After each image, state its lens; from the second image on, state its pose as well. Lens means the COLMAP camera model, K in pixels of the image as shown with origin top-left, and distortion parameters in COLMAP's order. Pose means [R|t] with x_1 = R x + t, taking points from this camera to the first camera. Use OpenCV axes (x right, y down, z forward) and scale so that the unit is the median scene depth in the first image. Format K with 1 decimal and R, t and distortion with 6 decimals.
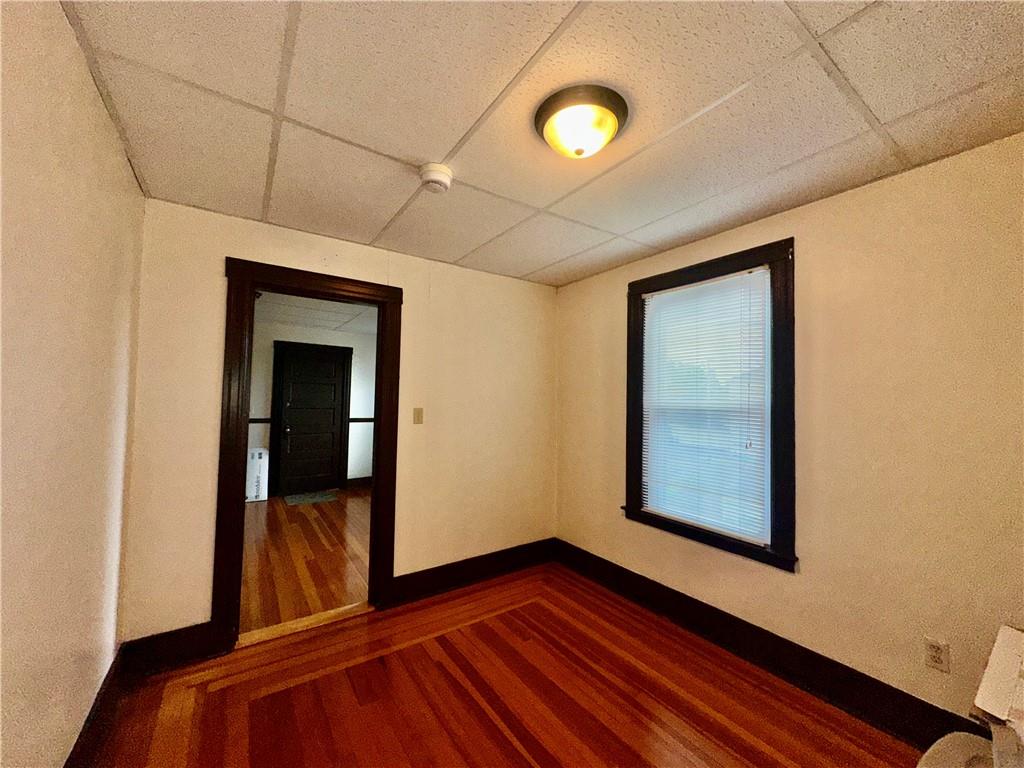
lens RADIAL K [[404.5, 0, 505.8], [0, 404.5, 384.1], [0, 0, 1]] dist [0.000106, 0.000050]
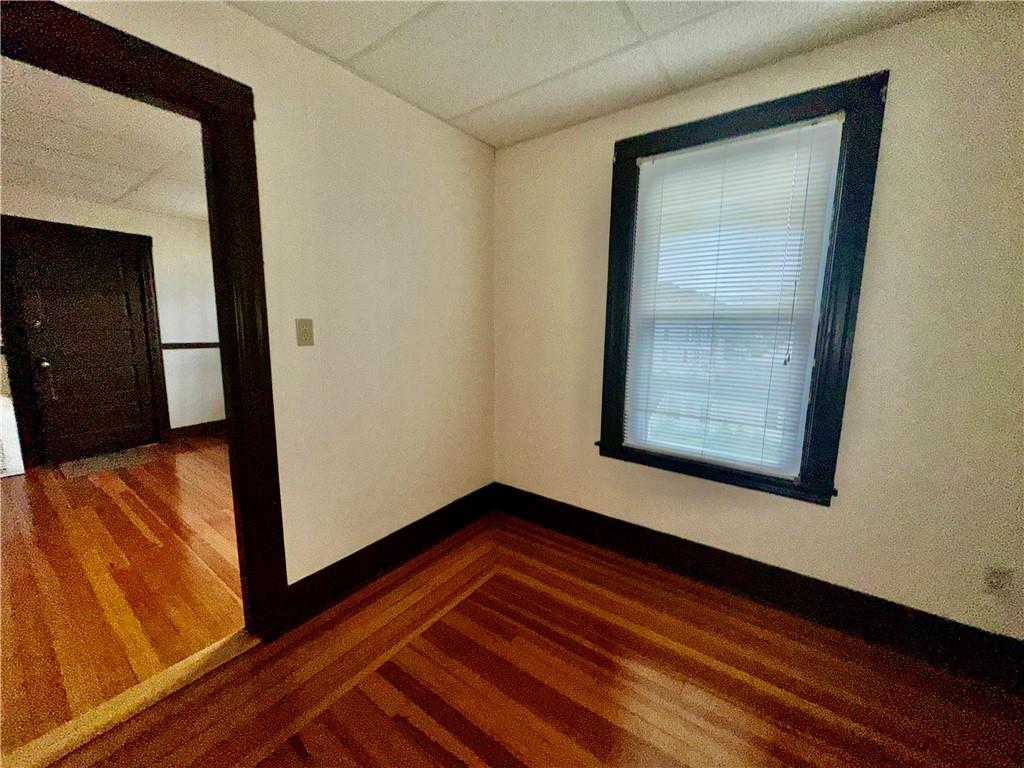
lens RADIAL K [[408.9, 0, 512.0], [0, 408.9, 384.0], [0, 0, 1]] dist [0.001481, -0.000006]
pose [[0.941975, -0.054812, 0.331177, -0.136597], [-0.008383, 0.982430, 0.186441, 0.039590], [-0.335577, -0.178399, 0.924966, 0.332261]]
